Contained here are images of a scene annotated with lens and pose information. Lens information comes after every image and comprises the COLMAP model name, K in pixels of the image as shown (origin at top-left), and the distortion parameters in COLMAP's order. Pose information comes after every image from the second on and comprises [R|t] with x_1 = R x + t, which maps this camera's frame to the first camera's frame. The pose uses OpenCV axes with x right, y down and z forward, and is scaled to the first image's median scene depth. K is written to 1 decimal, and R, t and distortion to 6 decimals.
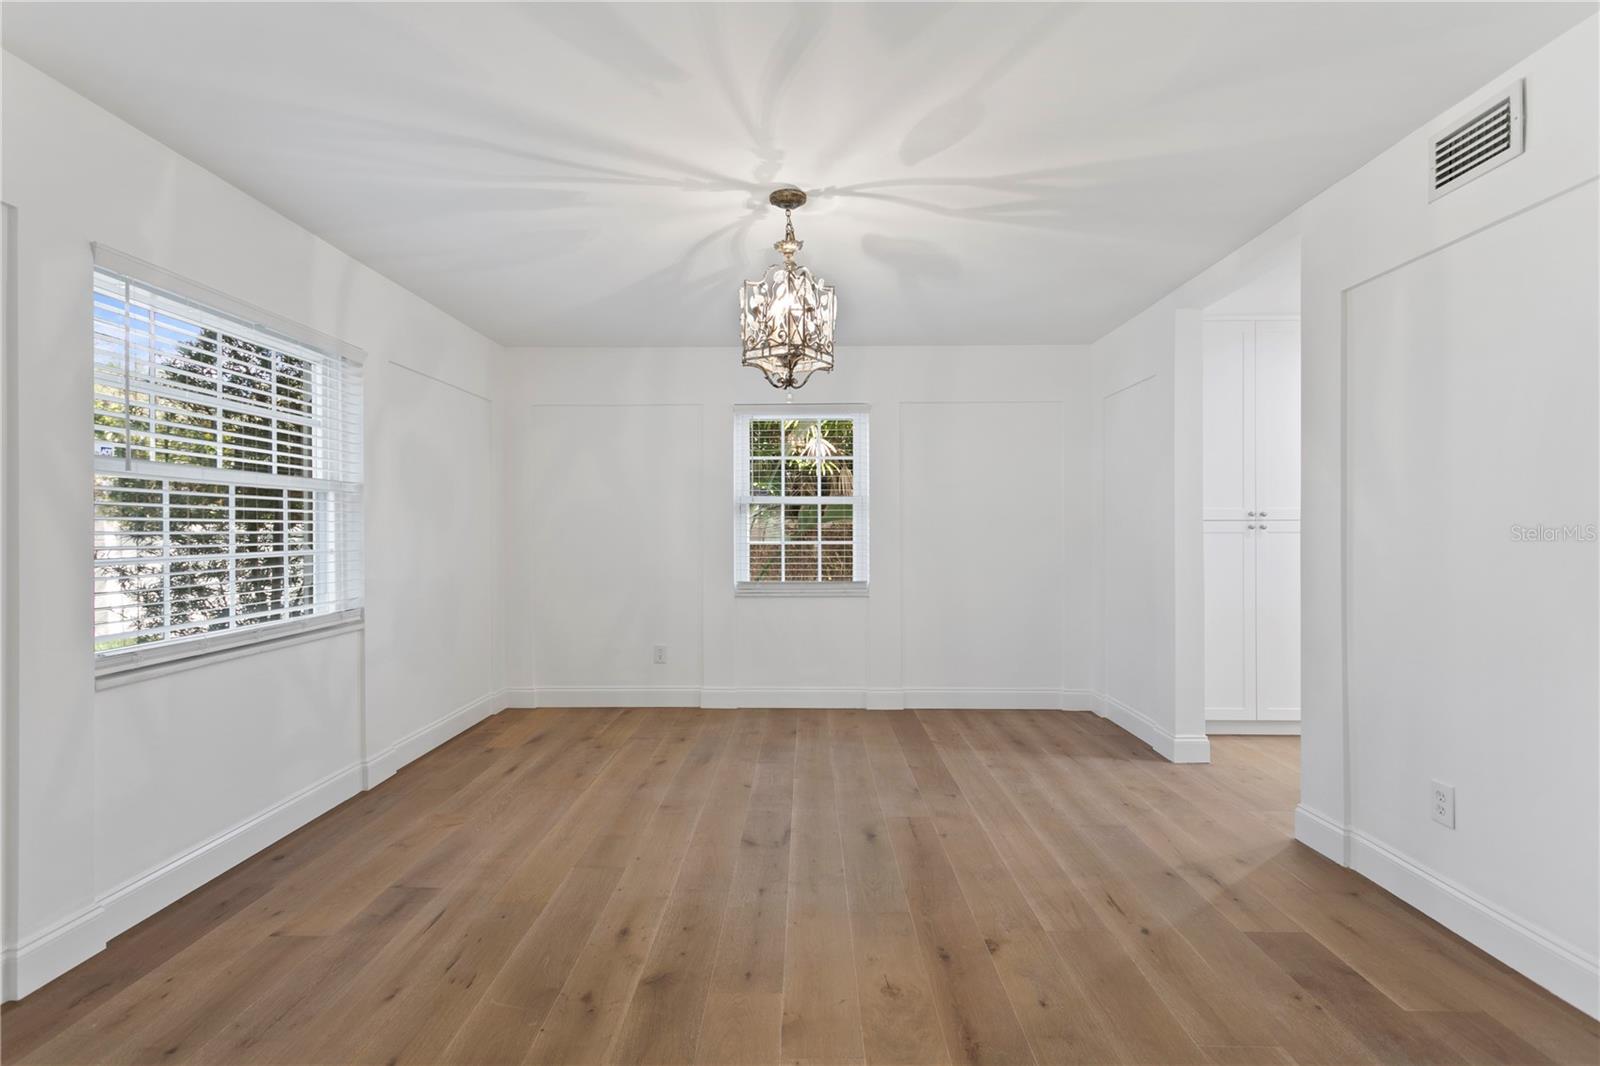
lens RADIAL K [[756.7, 0, 795.0], [0, 756.7, 529.2], [0, 0, 1]] dist [0.009256, 0.000049]
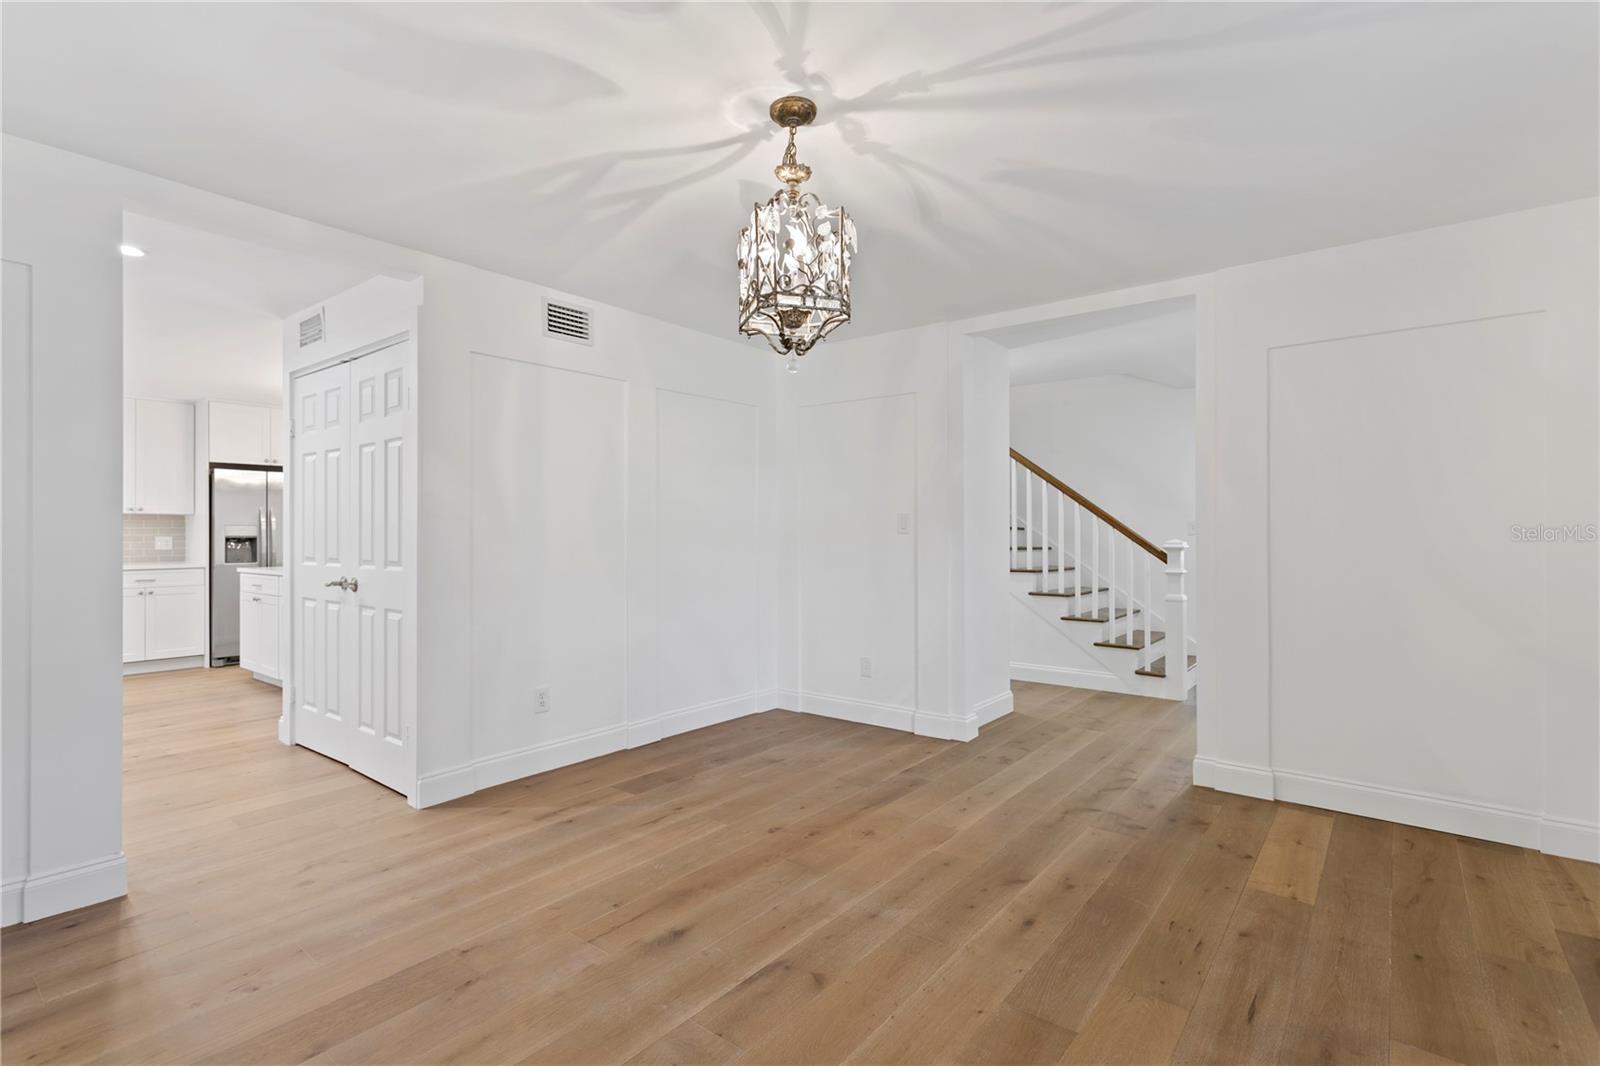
lens RADIAL K [[756.7, 0, 789.9], [0, 756.7, 533.9], [0, 0, 1]] dist [0.009256, 0.000049]
pose [[-0.786910, 0.003417, 0.617058, -0.543707], [0.004561, 0.999990, 0.000279, 0.000973], [-0.617051, 0.003034, -0.786917, 1.799027]]
